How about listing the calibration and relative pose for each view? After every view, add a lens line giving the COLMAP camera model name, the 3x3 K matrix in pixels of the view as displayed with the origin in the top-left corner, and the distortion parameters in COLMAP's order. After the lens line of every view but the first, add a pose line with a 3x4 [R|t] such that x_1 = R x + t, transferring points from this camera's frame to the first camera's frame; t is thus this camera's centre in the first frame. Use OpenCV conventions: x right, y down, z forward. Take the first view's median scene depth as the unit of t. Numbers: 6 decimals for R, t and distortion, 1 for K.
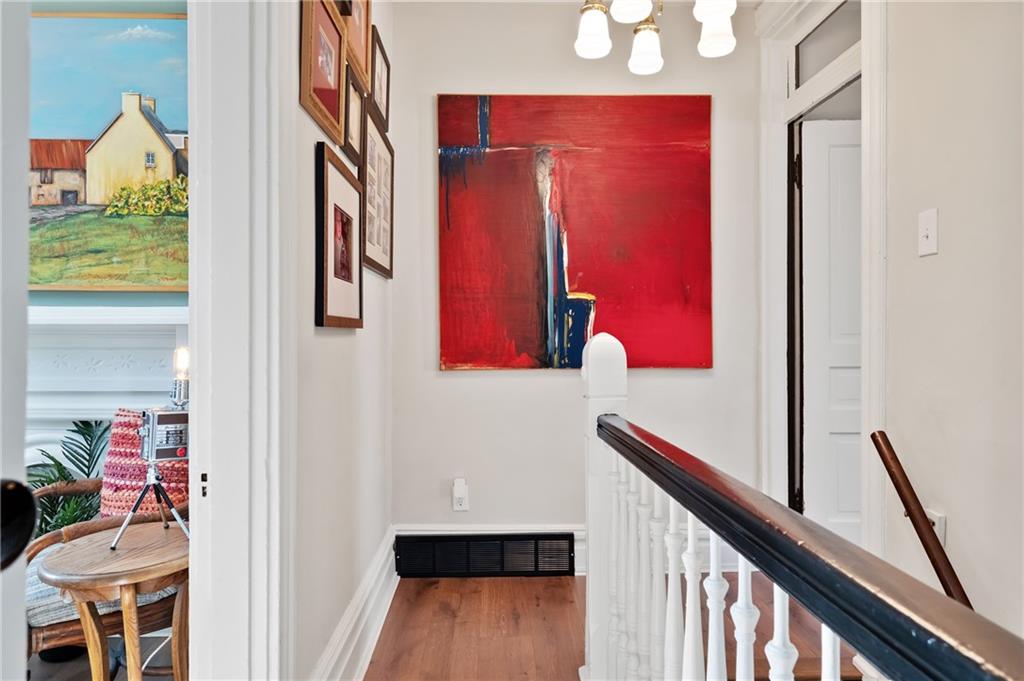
lens RADIAL K [[655.8, 0, 511.5], [0, 655.8, 339.2], [0, 0, 1]] dist [-0.001606, 0.000583]
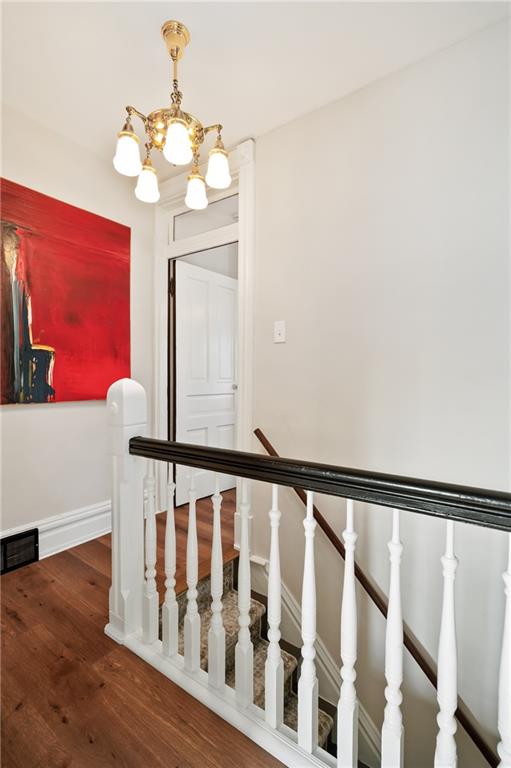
lens RADIAL K [[350.6, 0, 255.5], [0, 350.6, 384.1], [0, 0, 1]] dist [-0.000591, 0.000257]
pose [[0.608296, -0.009416, 0.793655, -0.194169], [-0.009030, 0.999783, 0.018783, -0.009861], [-0.793659, -0.018593, 0.608078, 0.231774]]
